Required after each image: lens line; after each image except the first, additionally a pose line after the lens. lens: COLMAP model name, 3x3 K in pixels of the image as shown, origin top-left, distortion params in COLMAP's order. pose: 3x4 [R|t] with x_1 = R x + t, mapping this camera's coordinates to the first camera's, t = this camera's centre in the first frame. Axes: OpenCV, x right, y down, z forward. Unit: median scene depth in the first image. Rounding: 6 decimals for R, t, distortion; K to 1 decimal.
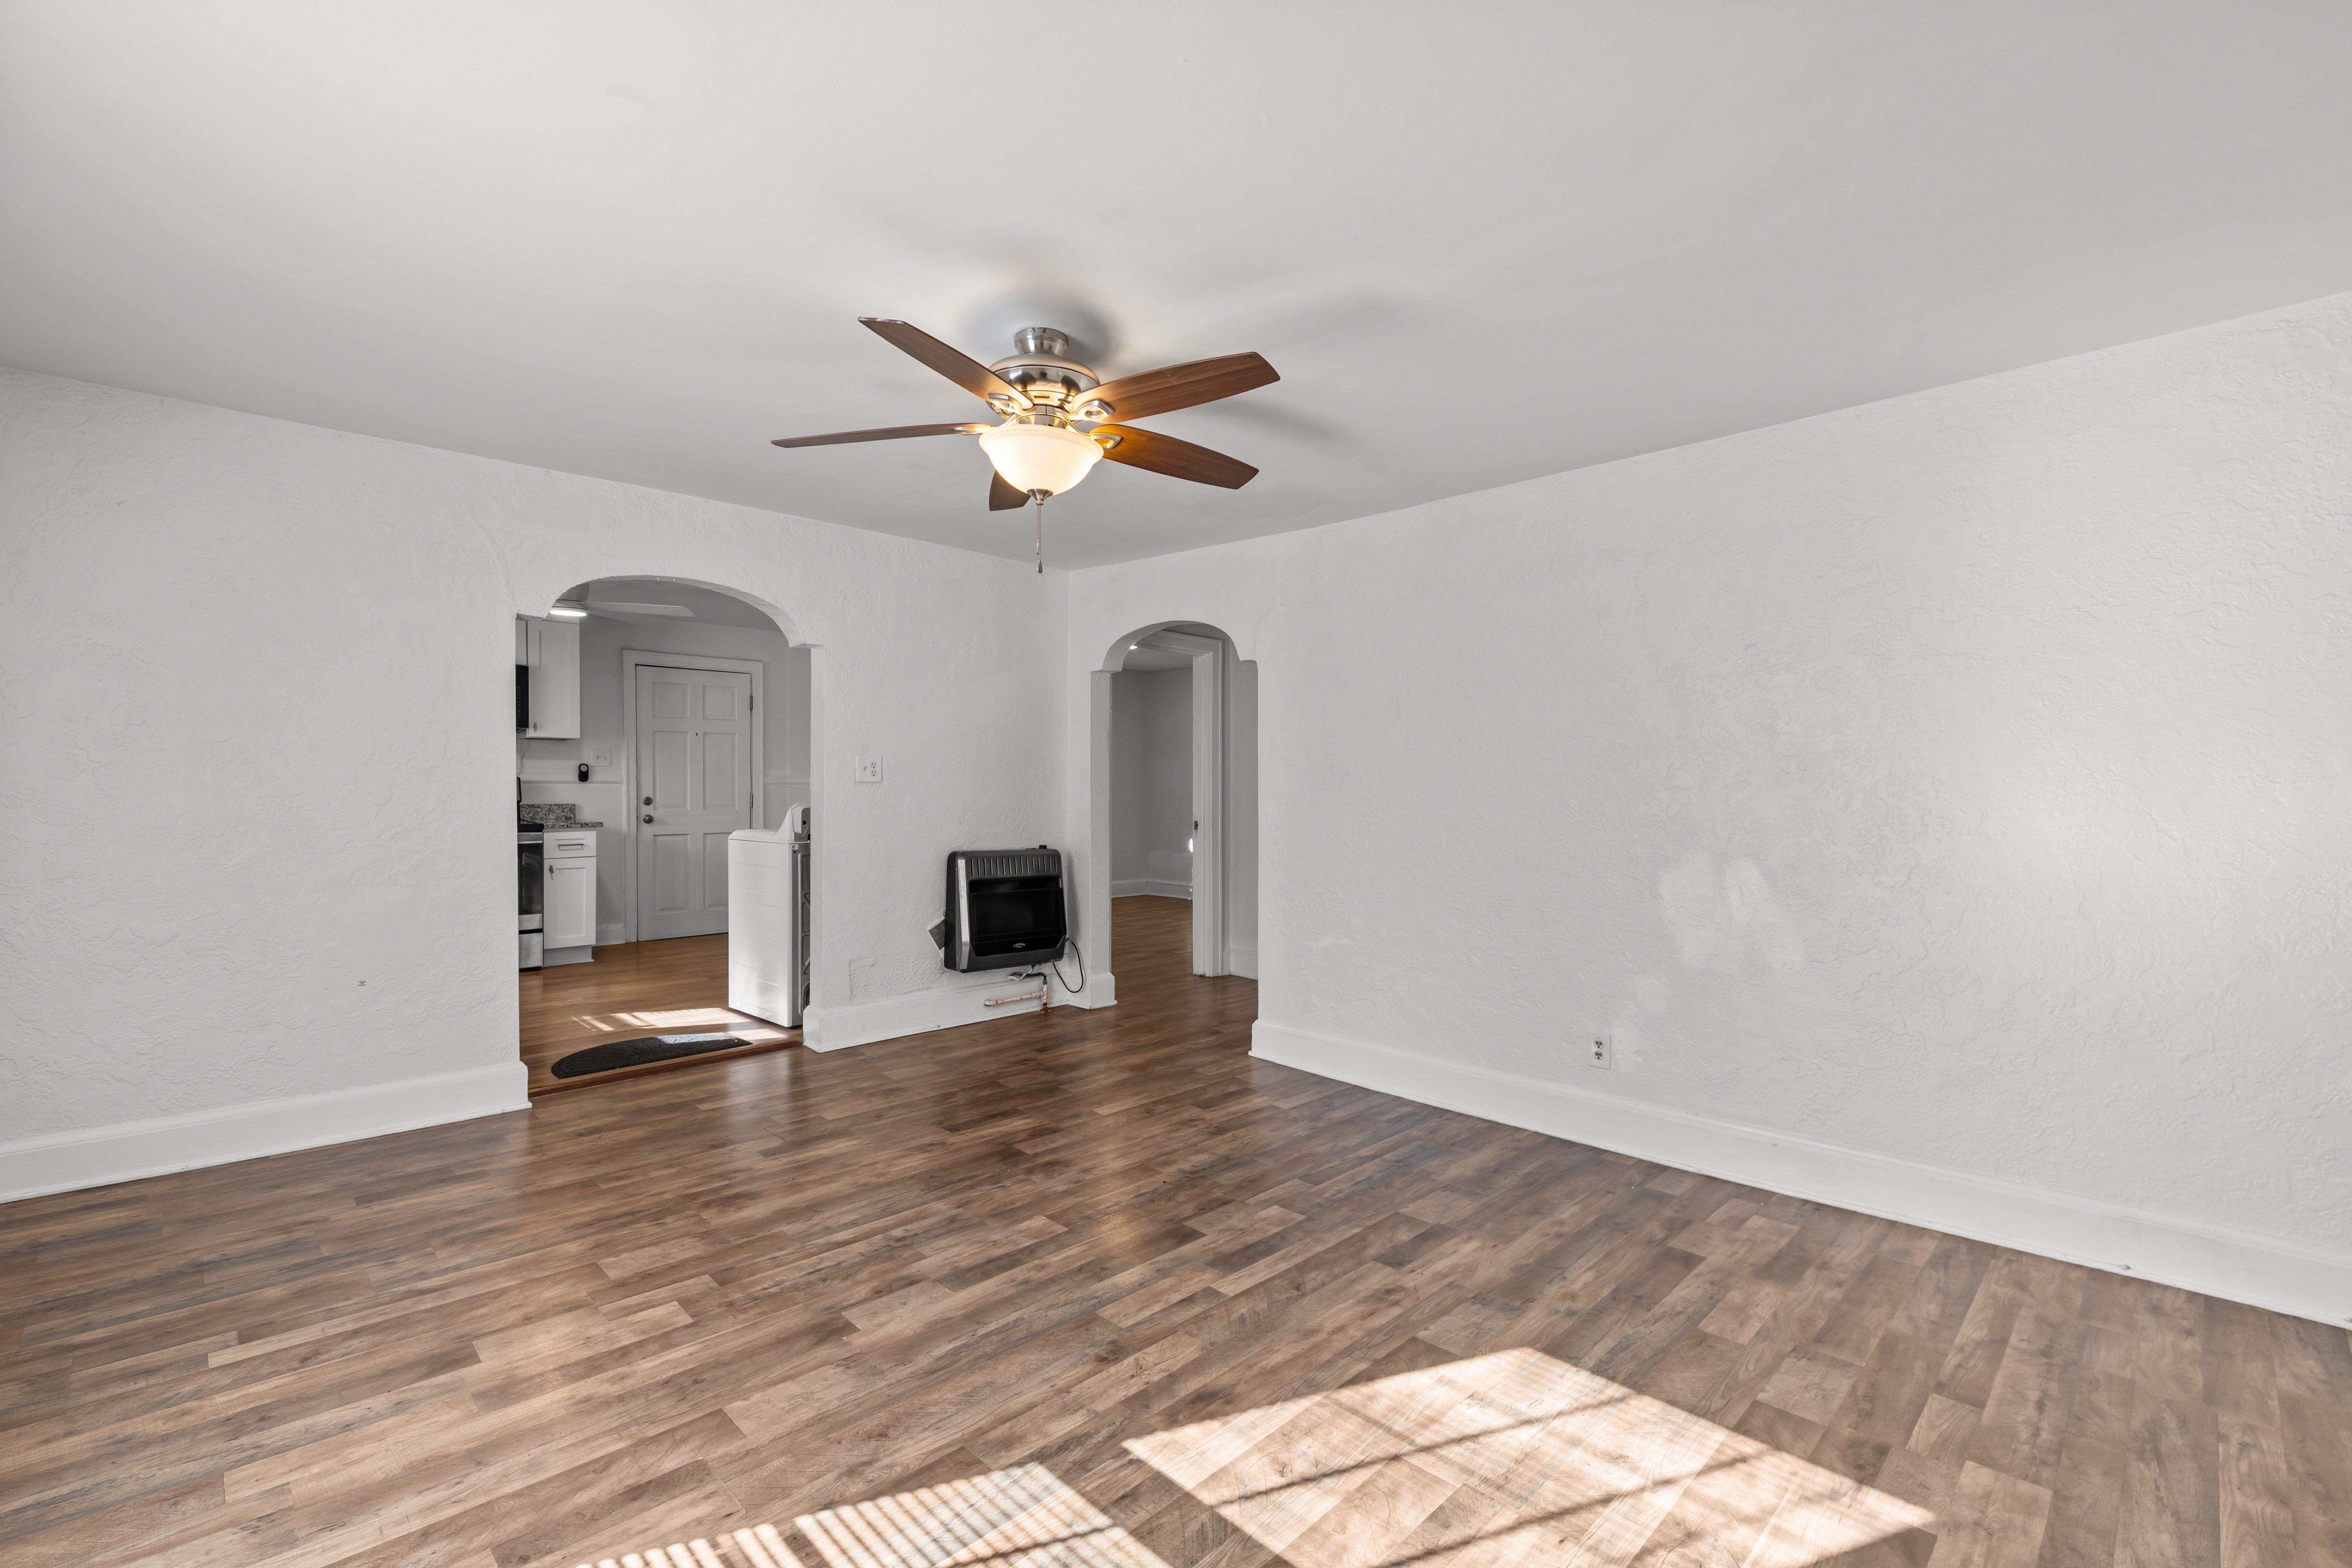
lens RADIAL K [[1019.9, 0, 1168.2], [0, 1019.9, 761.5], [0, 0, 1]] dist [0.000323, -0.000488]
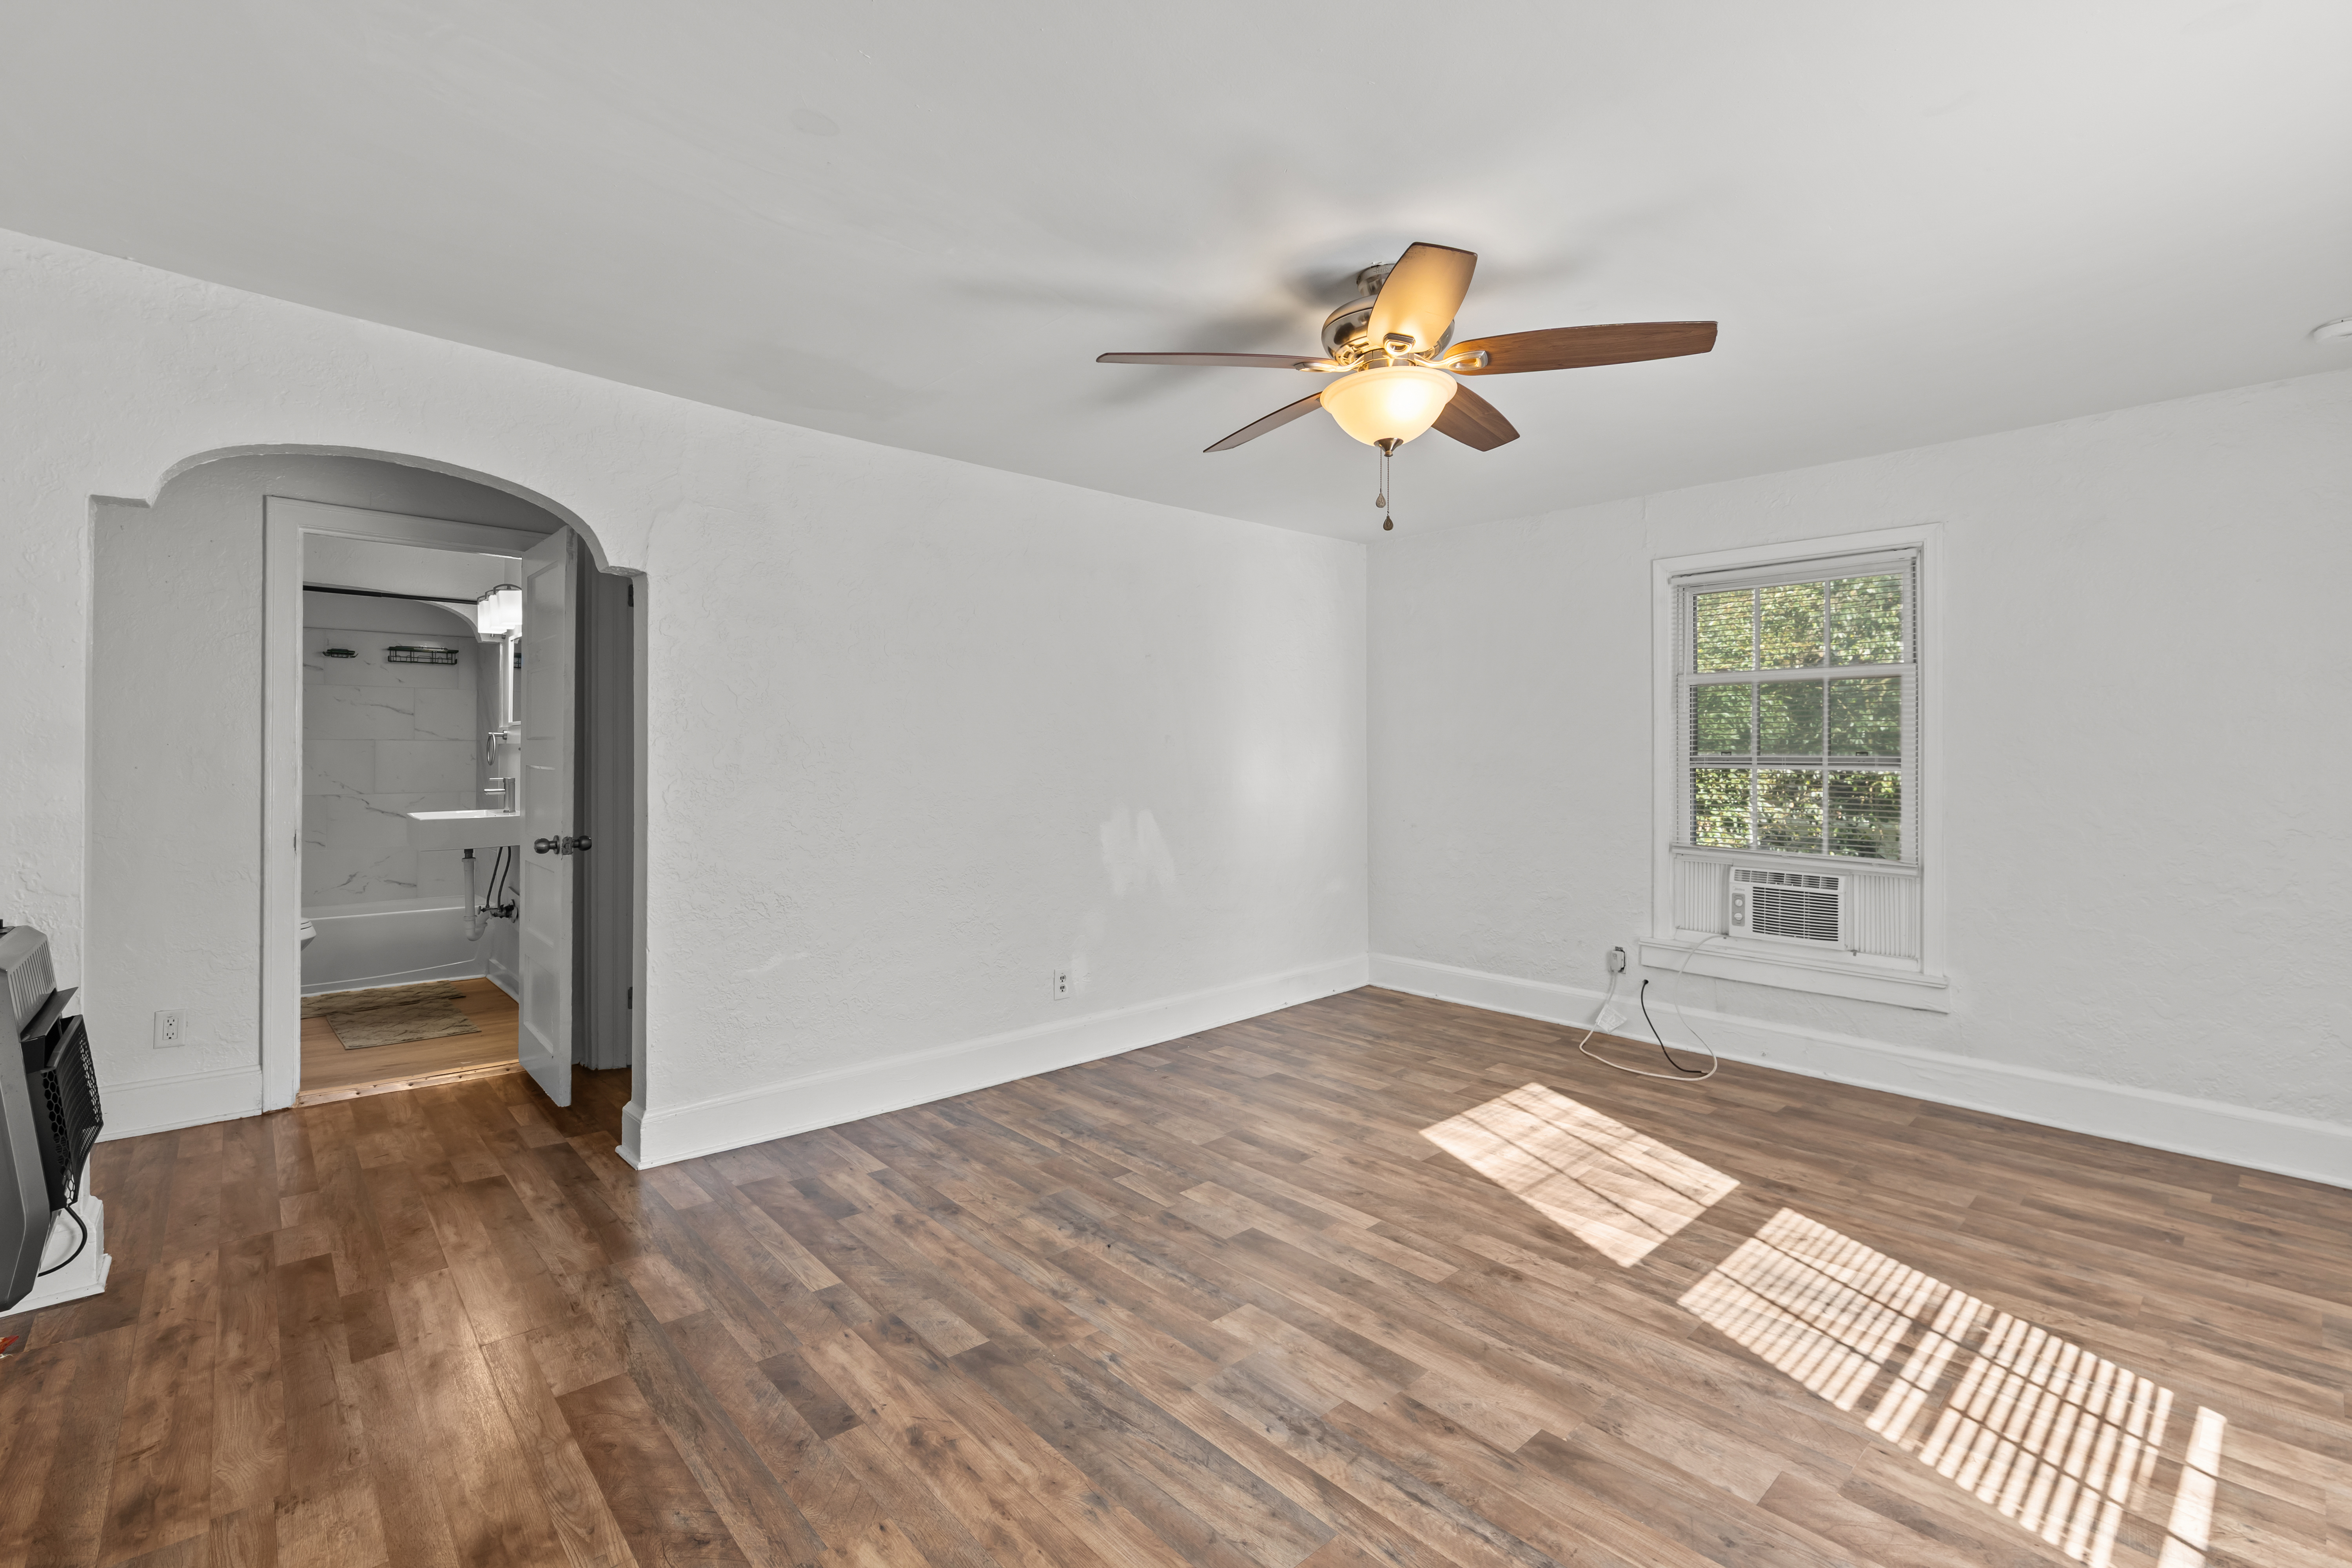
lens RADIAL K [[1034.4, 0, 1172.7], [0, 1034.4, 749.5], [0, 0, 1]] dist [-0.002719, 0.000157]
pose [[0.034132, -0.001671, 0.999416, -1.064075], [-0.025028, 0.999684, 0.002526, 0.014676], [-0.999104, -0.025099, 0.034079, 1.195154]]
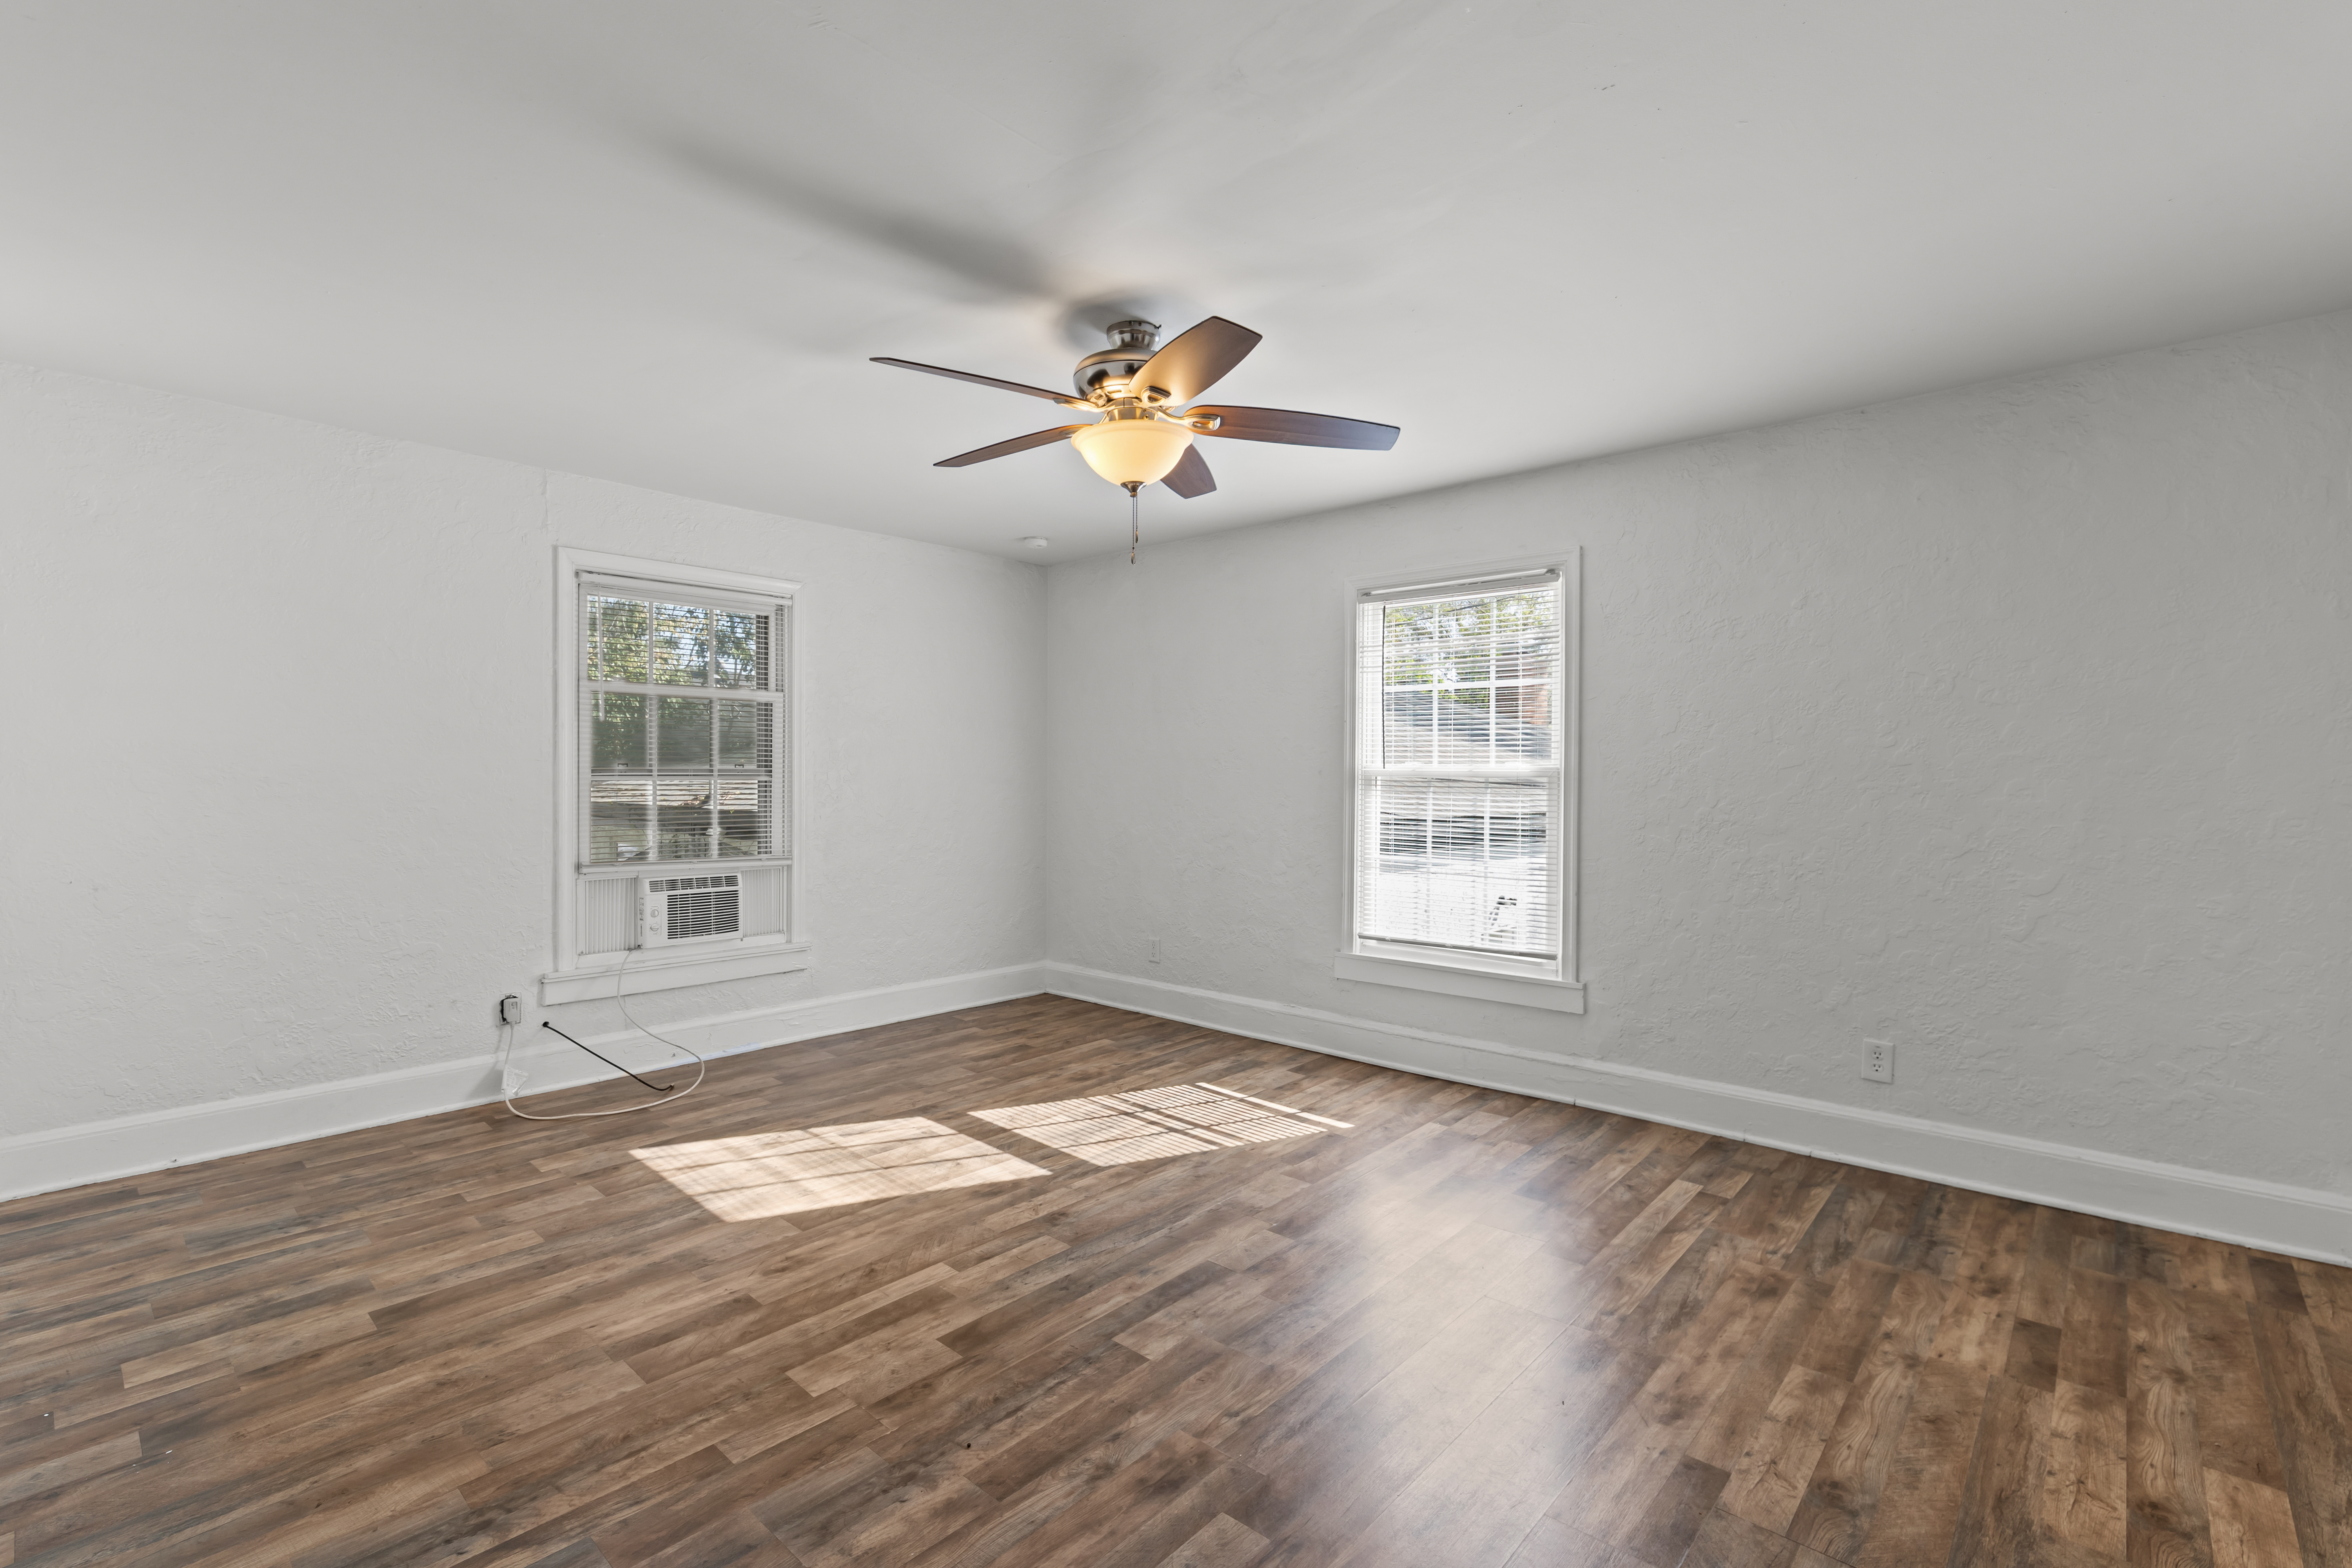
lens RADIAL K [[1042.4, 0, 1176.0], [0, 1042.4, 784.0], [0, 0, 1]] dist [-0.002372, -0.000326]
pose [[-0.997919, -0.009311, -0.063810, -0.104889], [-0.008686, 0.999912, -0.010061, 0.042630], [0.063899, -0.009486, -0.997911, 2.073489]]
